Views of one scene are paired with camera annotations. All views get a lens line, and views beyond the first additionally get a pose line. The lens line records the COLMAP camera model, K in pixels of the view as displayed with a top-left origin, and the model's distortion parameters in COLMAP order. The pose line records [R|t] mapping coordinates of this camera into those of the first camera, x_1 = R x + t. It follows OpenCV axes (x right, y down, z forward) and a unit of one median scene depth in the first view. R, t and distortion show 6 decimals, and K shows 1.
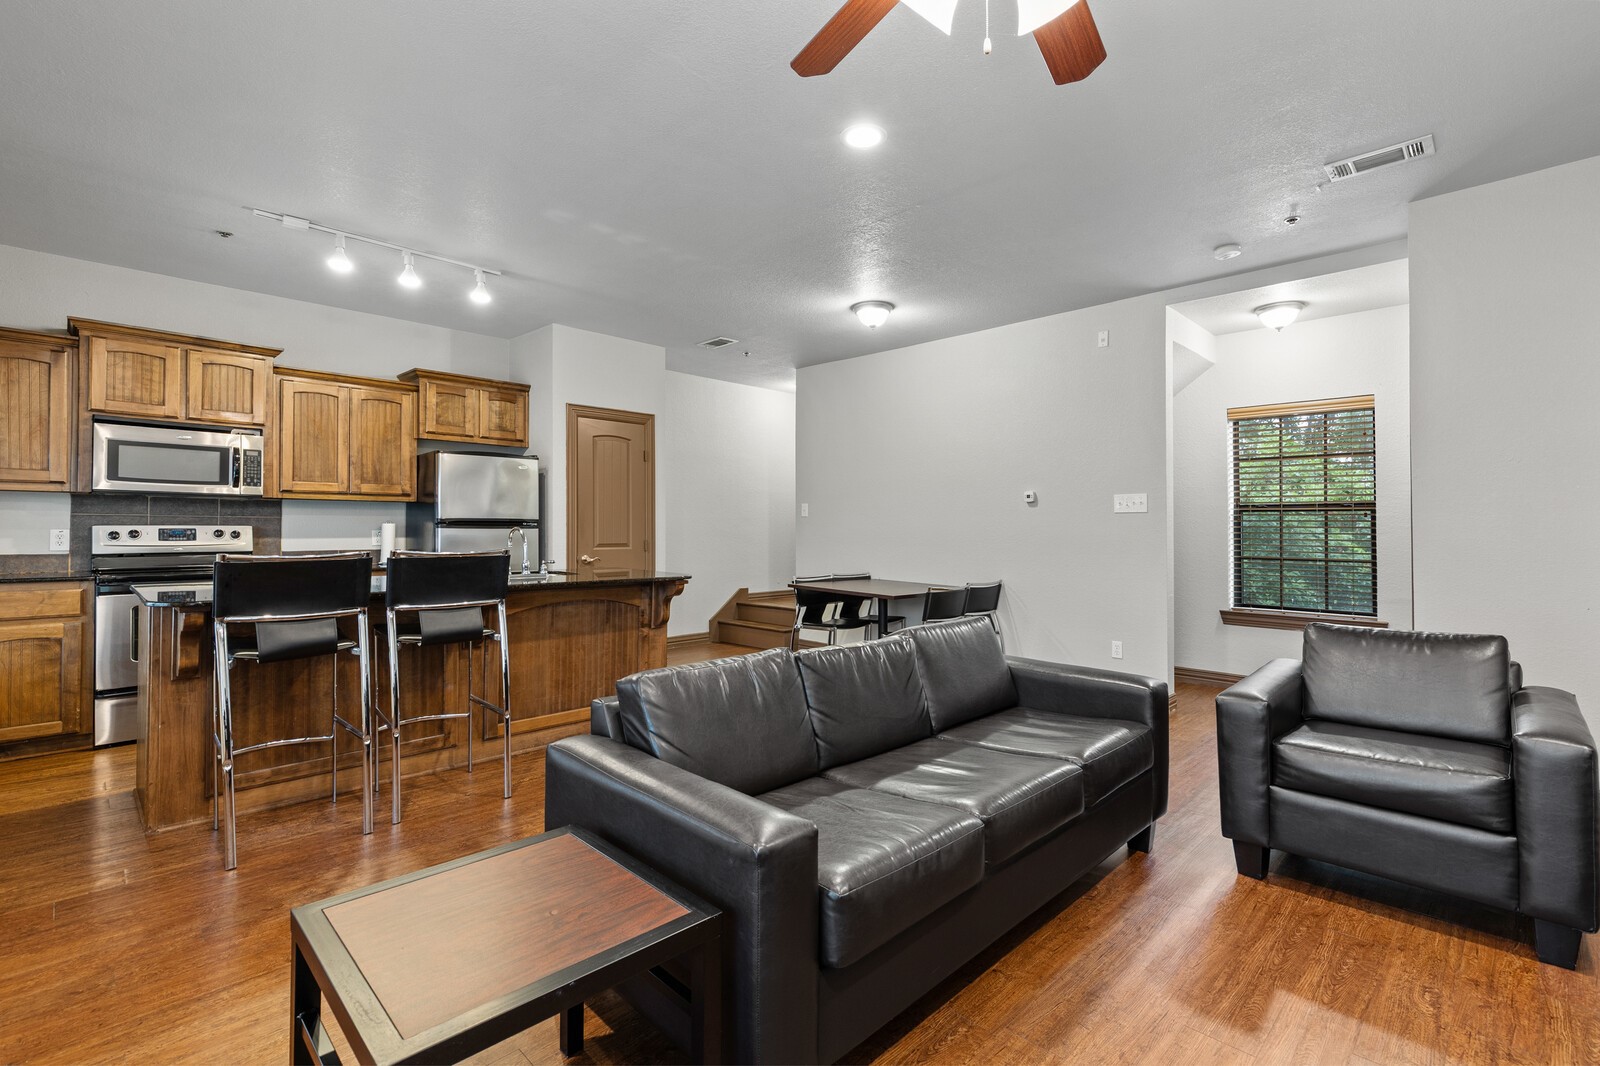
lens RADIAL K [[720.3, 0, 803.9], [0, 720.3, 521.7], [0, 0, 1]] dist [0.001697, 0.000303]
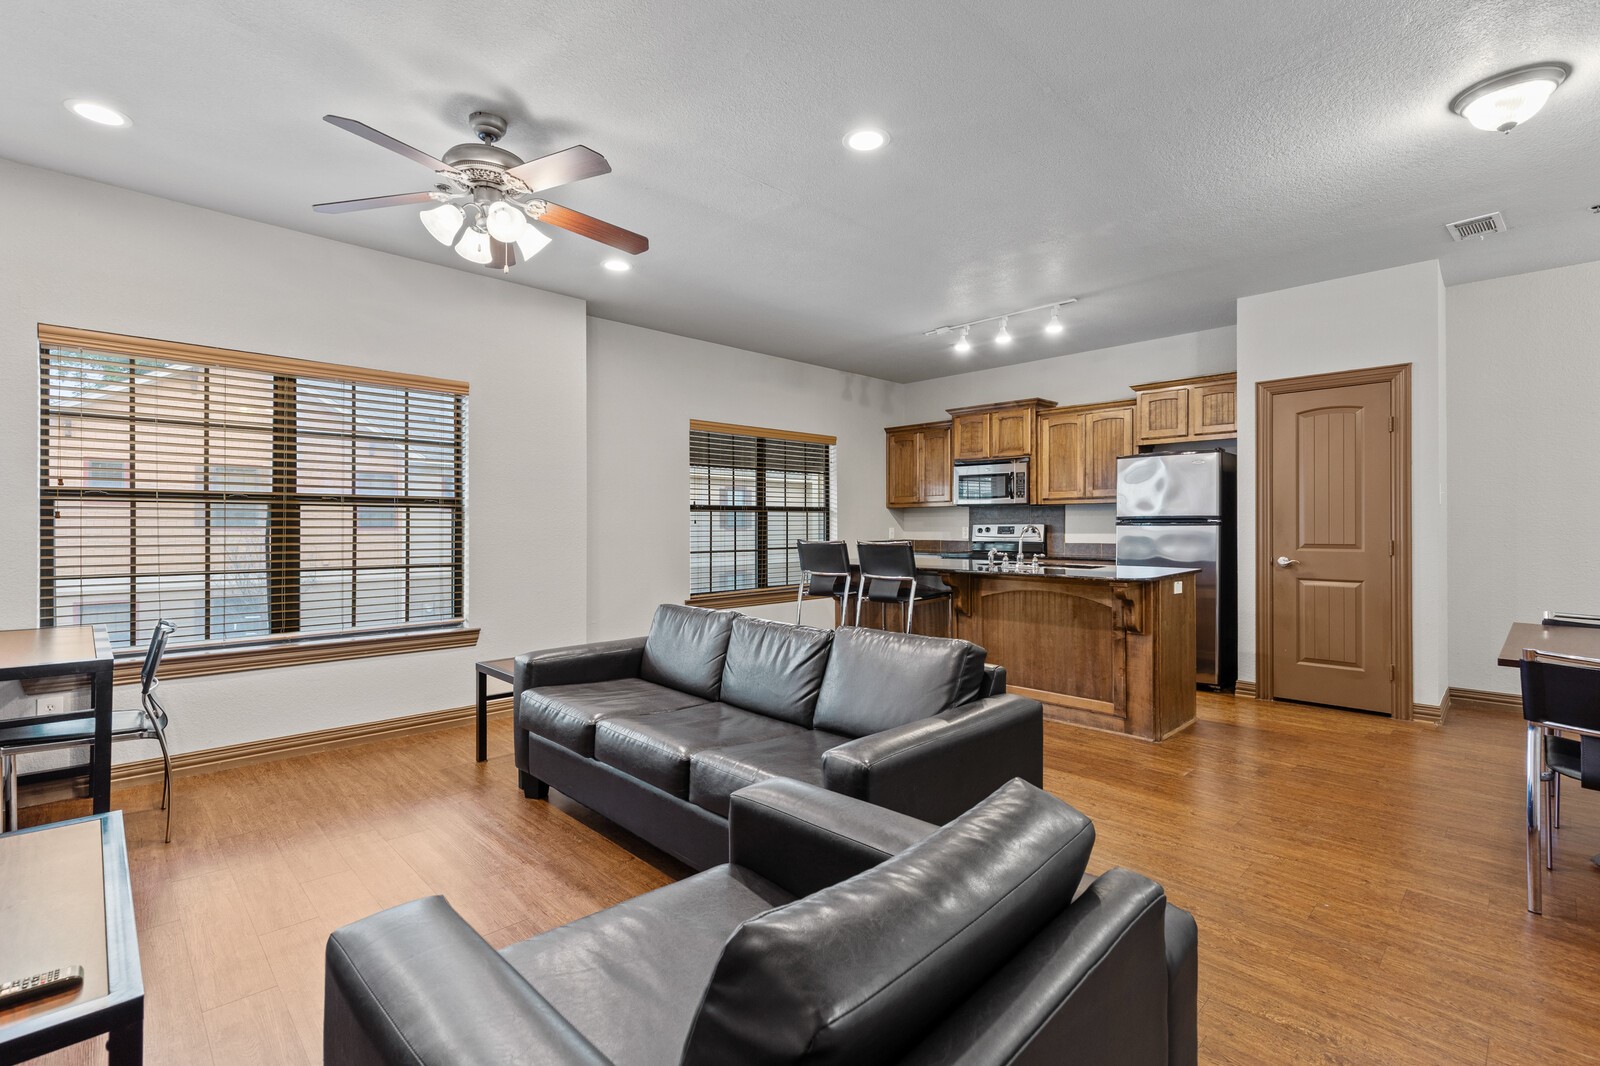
lens RADIAL K [[692.8, 0, 800.0], [0, 692.8, 533.0], [0, 0, 1]] dist [-0.030823, 0.000384]
pose [[-0.014439, 0.006844, -0.999872, 0.662582], [0.012274, 0.999902, 0.006667, 0.008494], [0.999820, -0.012177, -0.014521, 0.583242]]
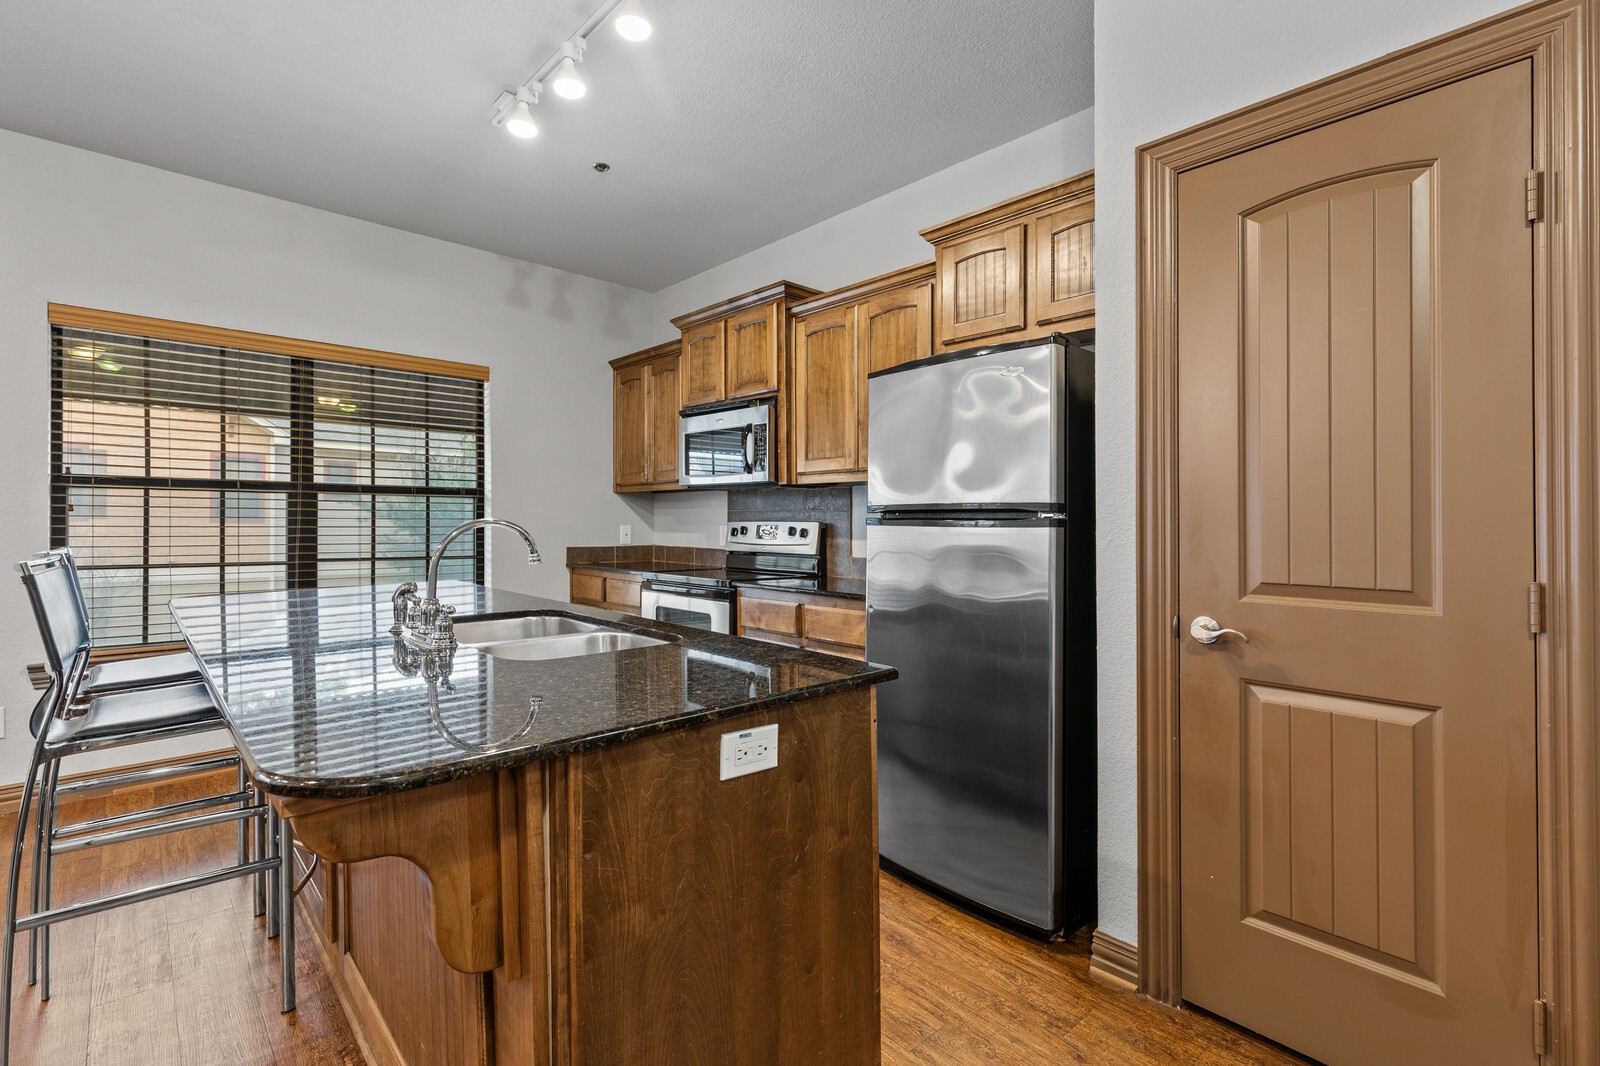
lens RADIAL K [[720.3, 0, 803.9], [0, 720.3, 521.7], [0, 0, 1]] dist [0.001697, 0.000303]
pose [[-0.048463, -0.004084, -0.998817, 0.011386], [0.000445, 0.999991, -0.004110, 0.009300], [0.998825, -0.000644, -0.048461, 1.111462]]
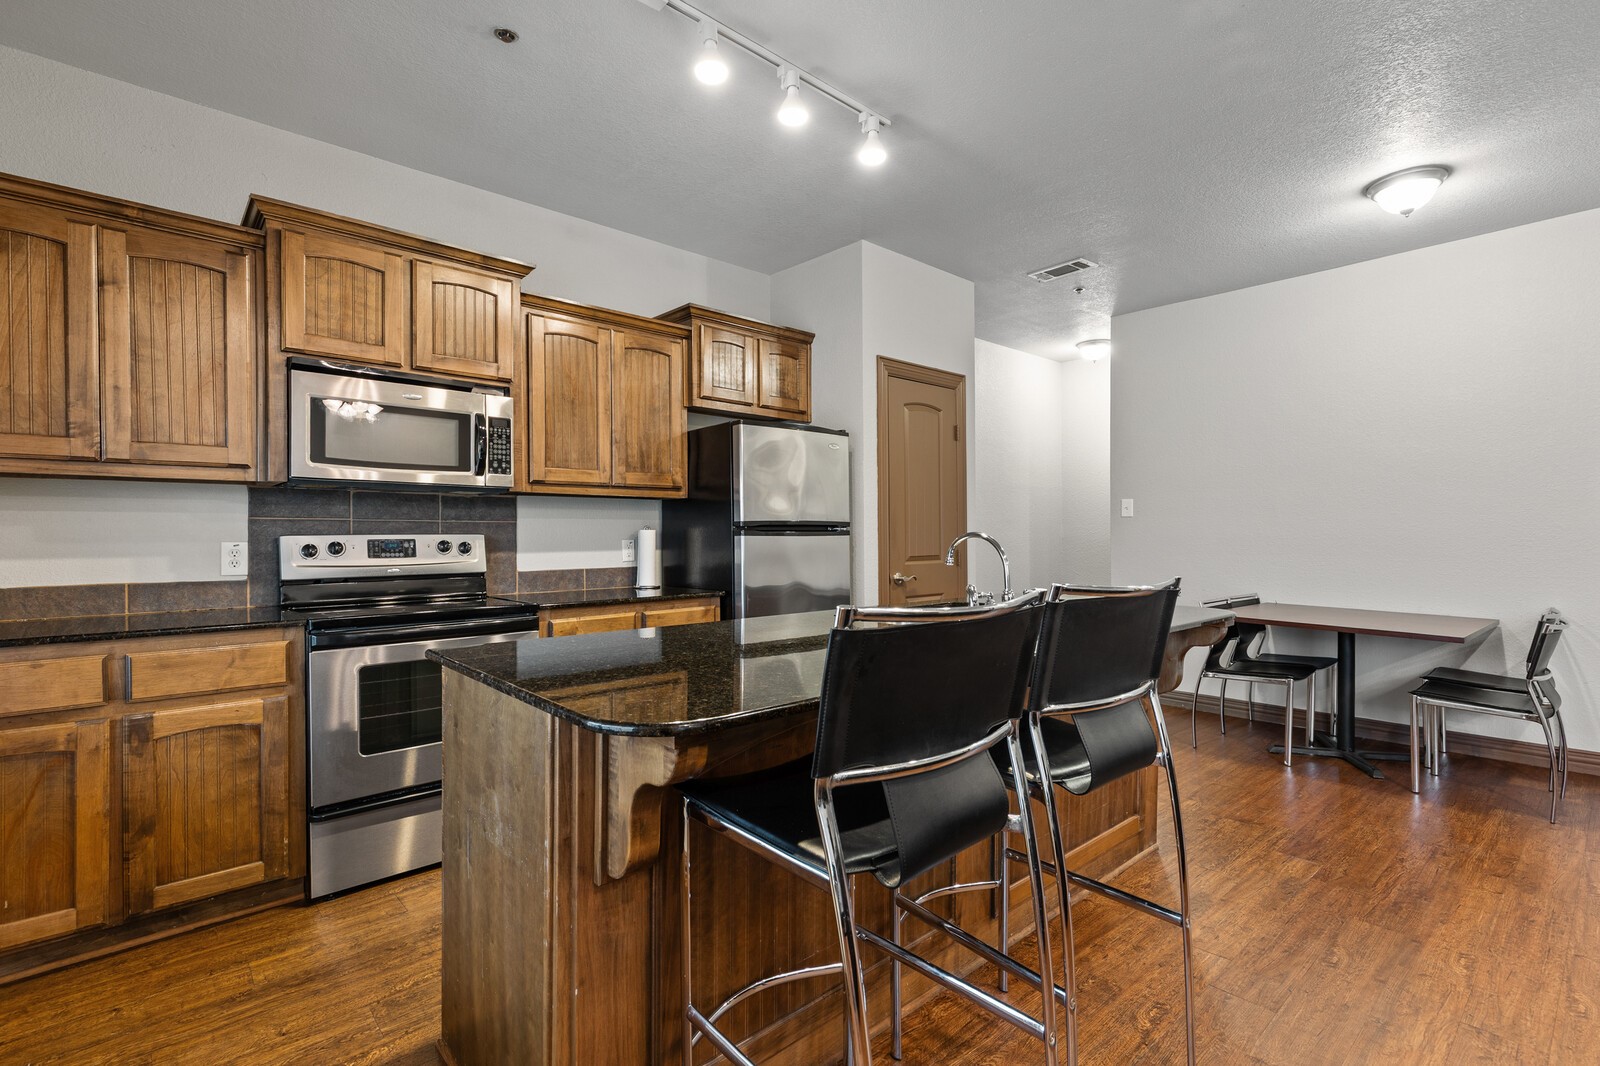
lens RADIAL K [[737.8, 0, 802.1], [0, 737.8, 537.7], [0, 0, 1]] dist [0.003219, -0.000113]
pose [[0.997699, -0.008534, -0.067254, -0.457998], [0.009366, 0.999883, 0.012066, 0.003368], [0.067143, -0.012668, 0.997663, 0.358389]]
